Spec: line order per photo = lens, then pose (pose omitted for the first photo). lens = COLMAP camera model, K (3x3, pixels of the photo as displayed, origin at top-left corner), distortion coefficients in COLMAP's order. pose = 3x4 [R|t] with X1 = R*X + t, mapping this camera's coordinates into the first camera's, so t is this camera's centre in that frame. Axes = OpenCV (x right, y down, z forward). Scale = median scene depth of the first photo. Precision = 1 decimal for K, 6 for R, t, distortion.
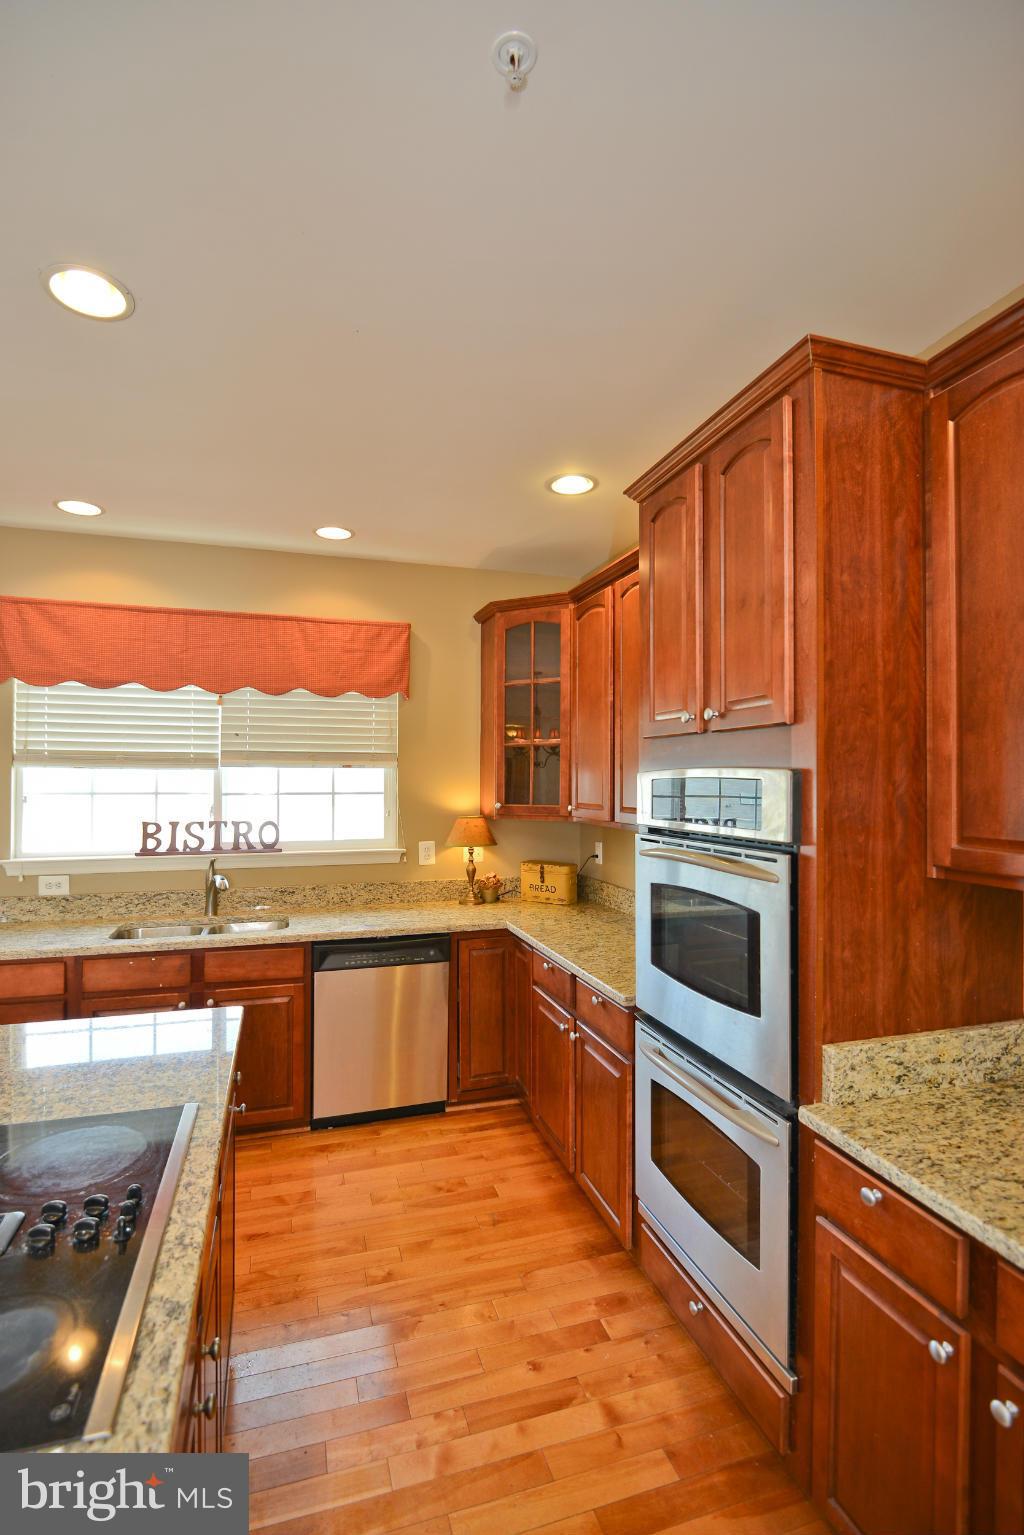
lens RADIAL K [[704.6, 0, 503.8], [0, 704.6, 772.3], [0, 0, 1]] dist [-0.010051, -0.002603]
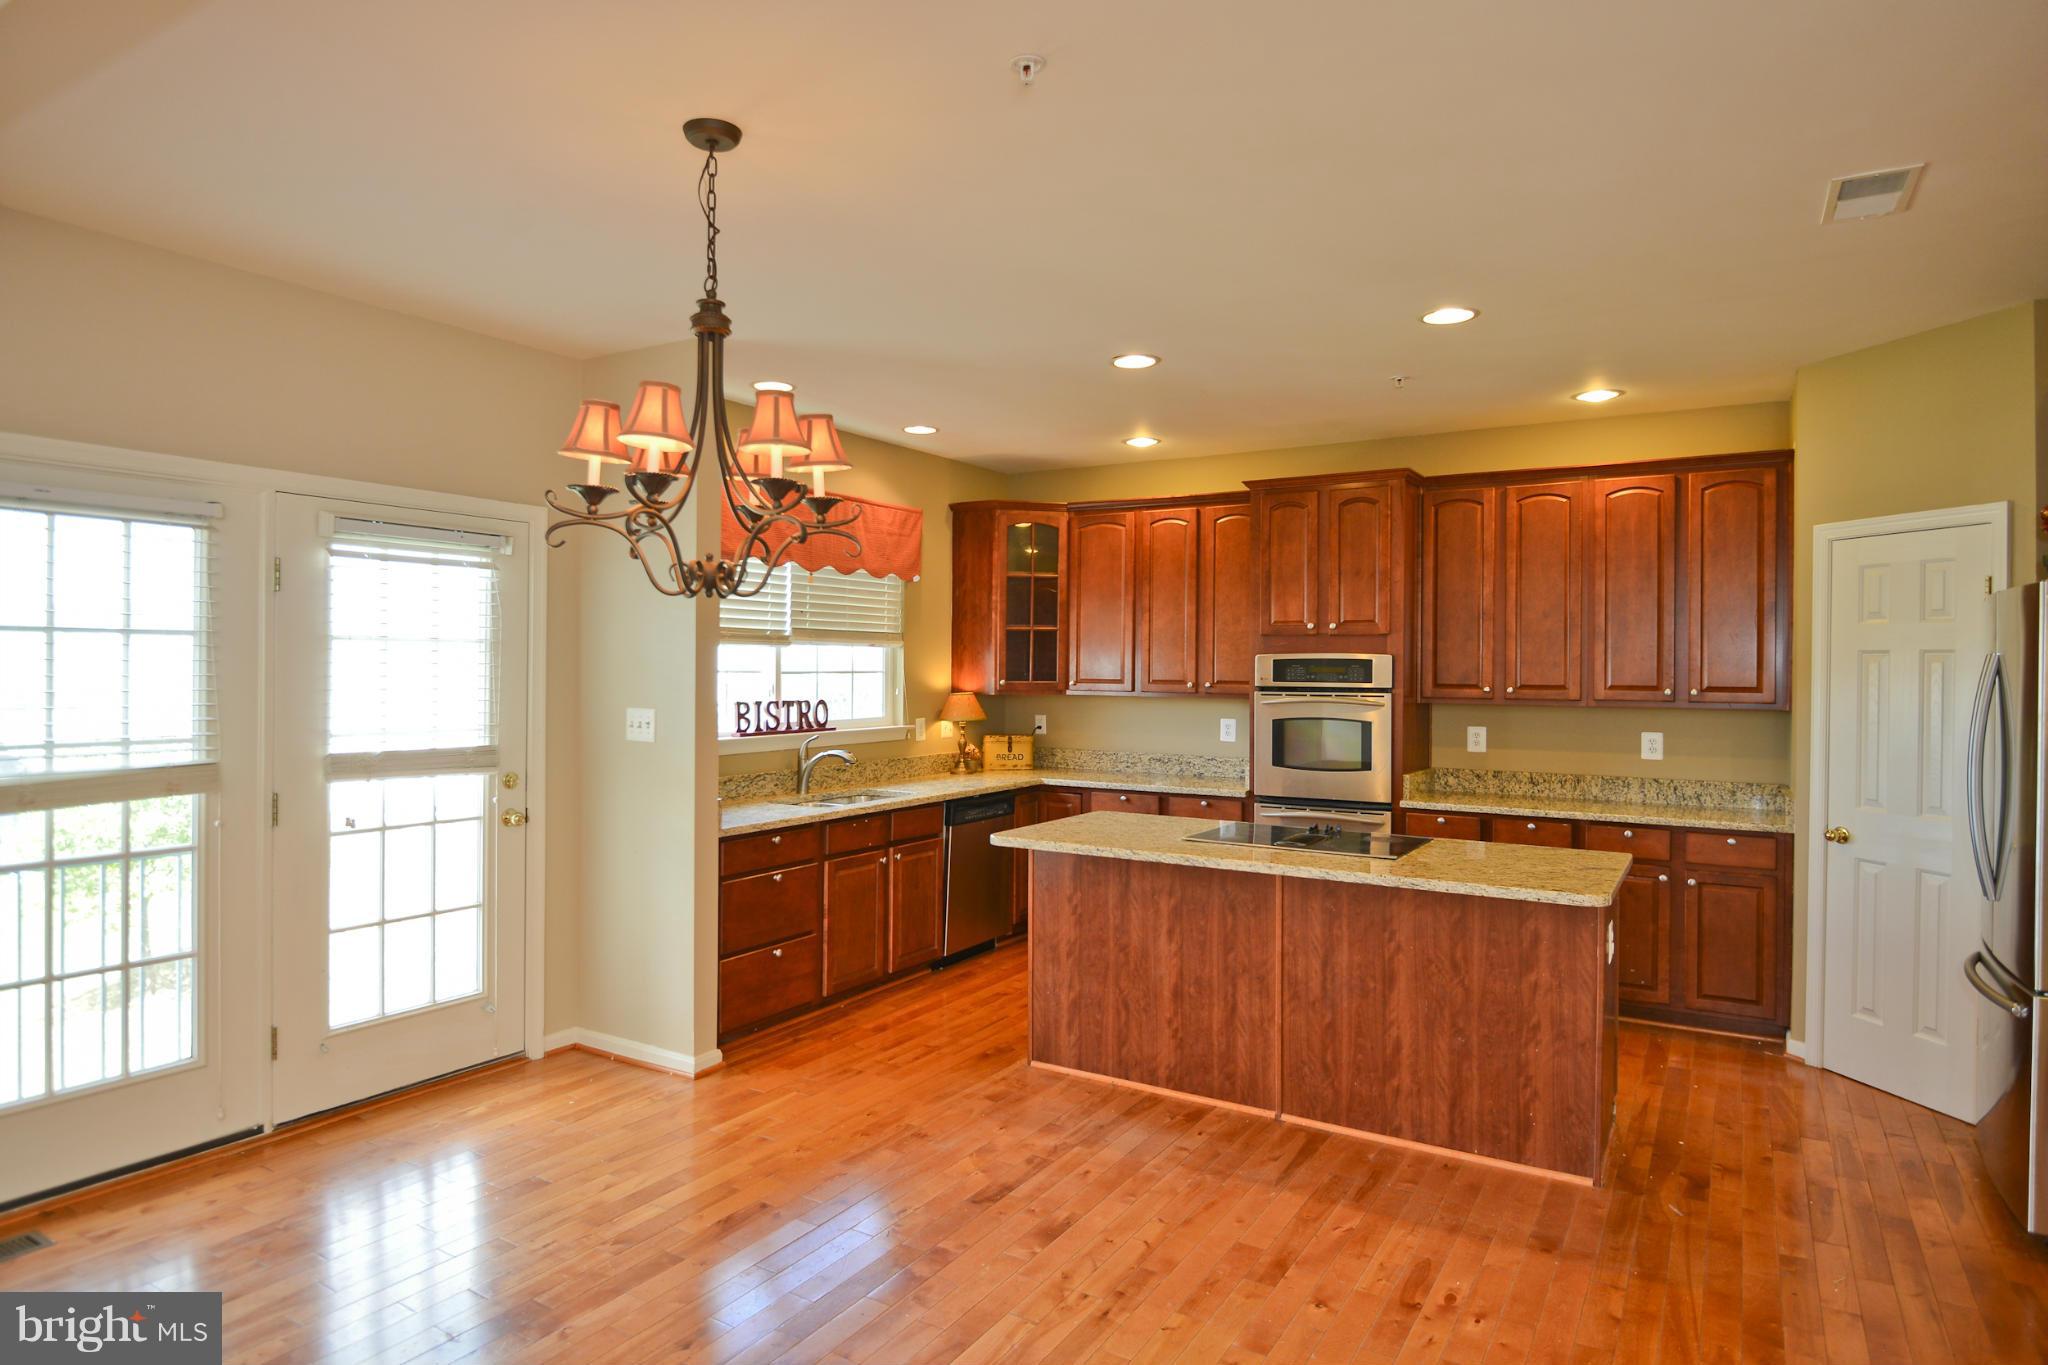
lens RADIAL K [[1164.8, 0, 1026.7], [0, 1164.8, 667.0], [0, 0, 1]] dist [-0.007196, -0.010861]
pose [[0.751157, 0.000796, 0.660123, -1.241526], [-0.010283, 0.999892, 0.010495, 0.002923], [-0.660044, -0.014672, 0.751084, -0.434472]]
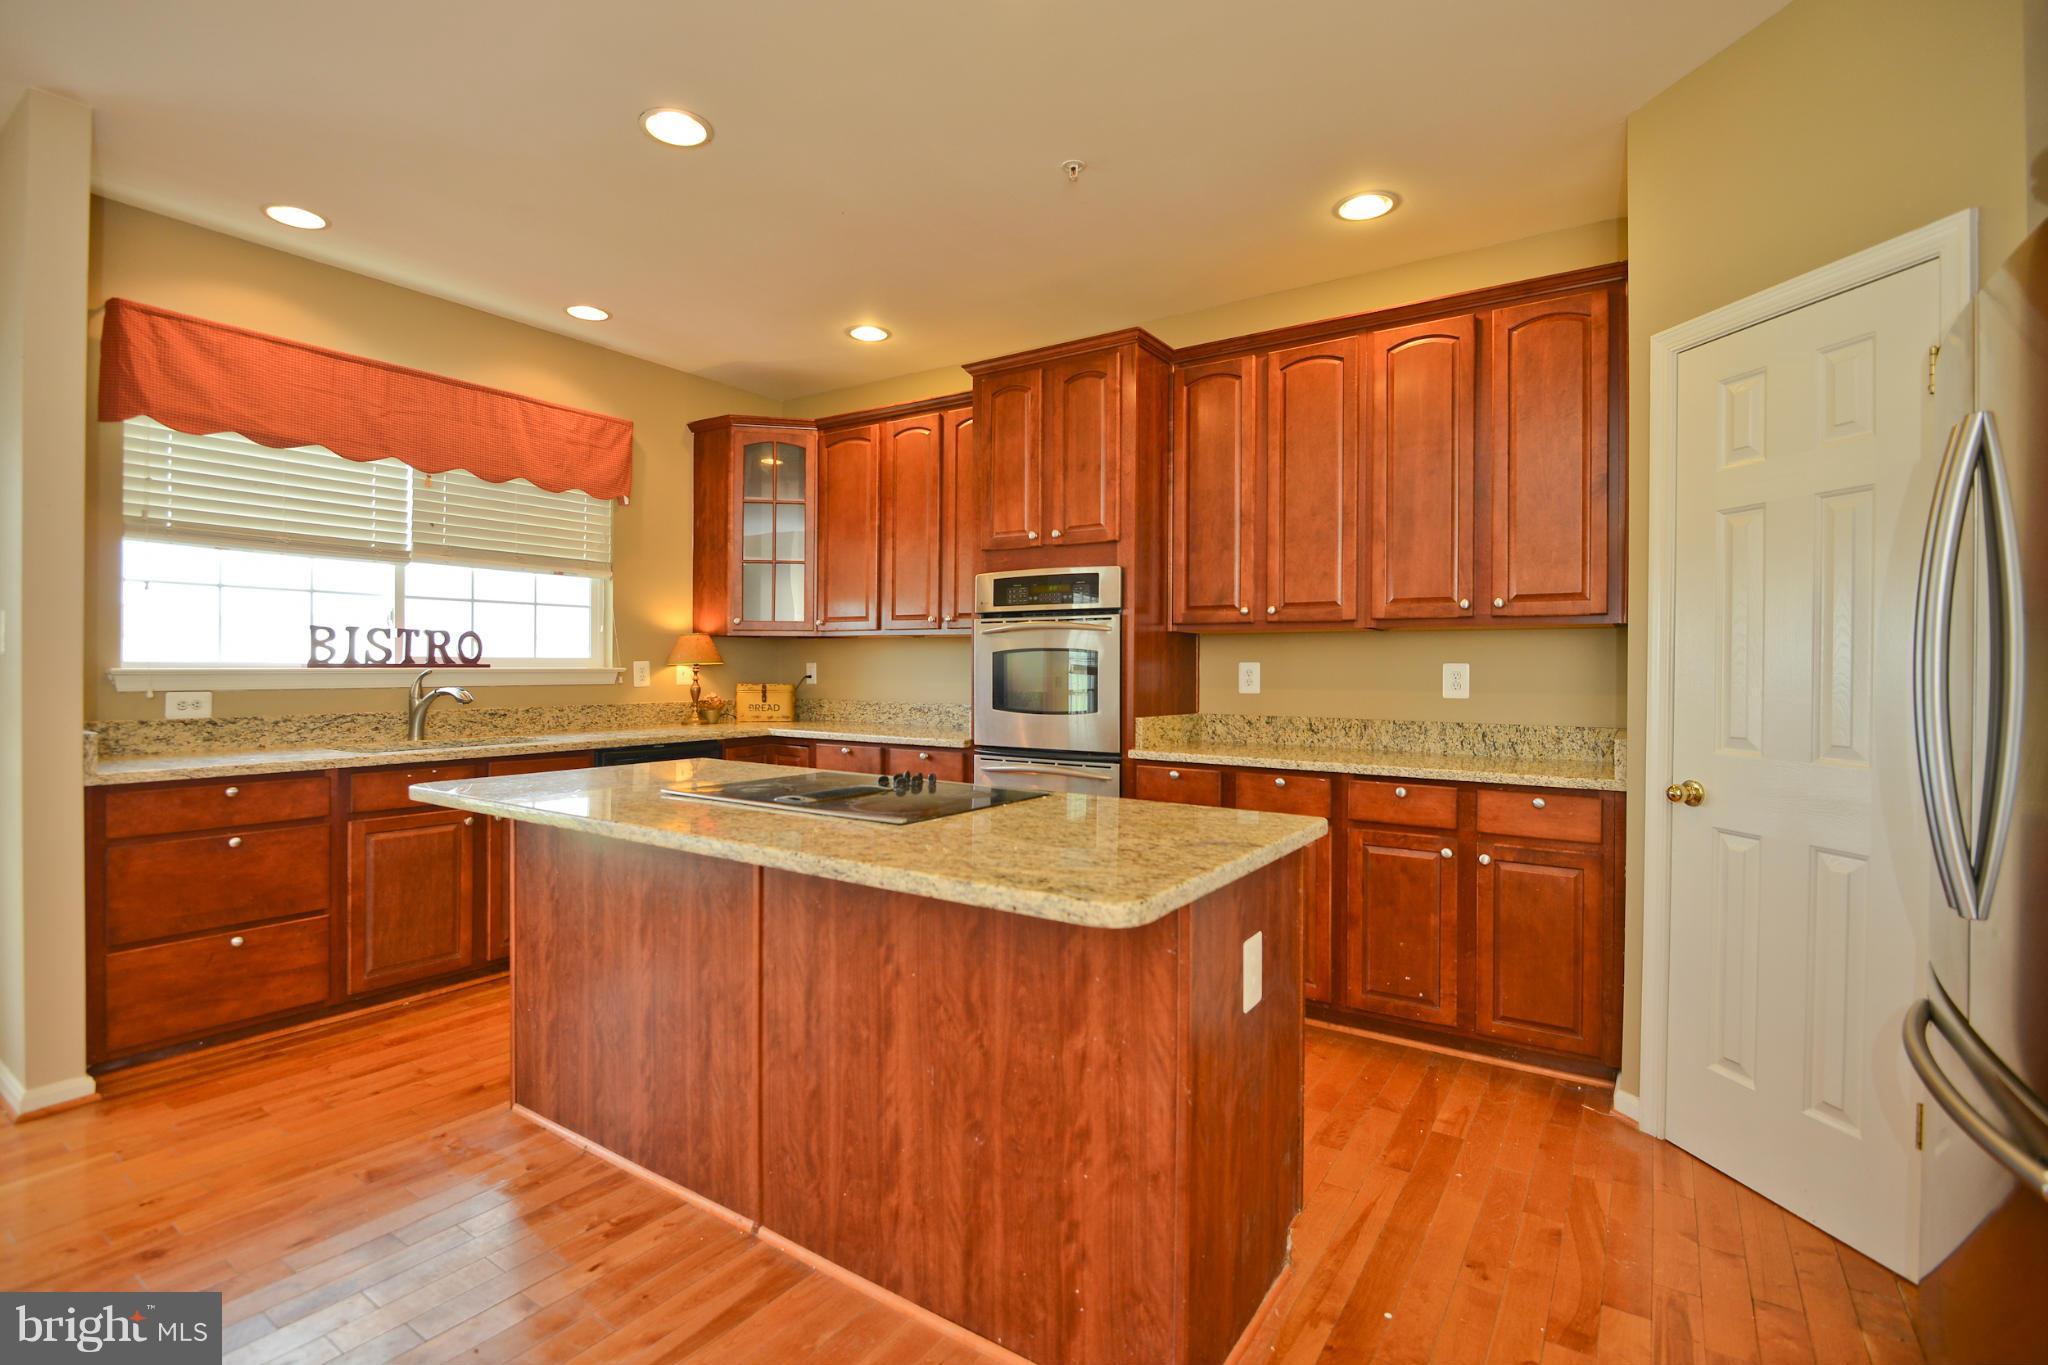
lens RADIAL K [[940.1, 0, 1025.6], [0, 940.1, 668.9], [0, 0, 1]] dist [-0.010051, -0.002603]
pose [[0.777622, -0.000805, 0.628732, -0.540130], [-0.009559, 0.999868, 0.013103, 0.096351], [-0.628660, -0.016199, 0.777512, -0.297112]]
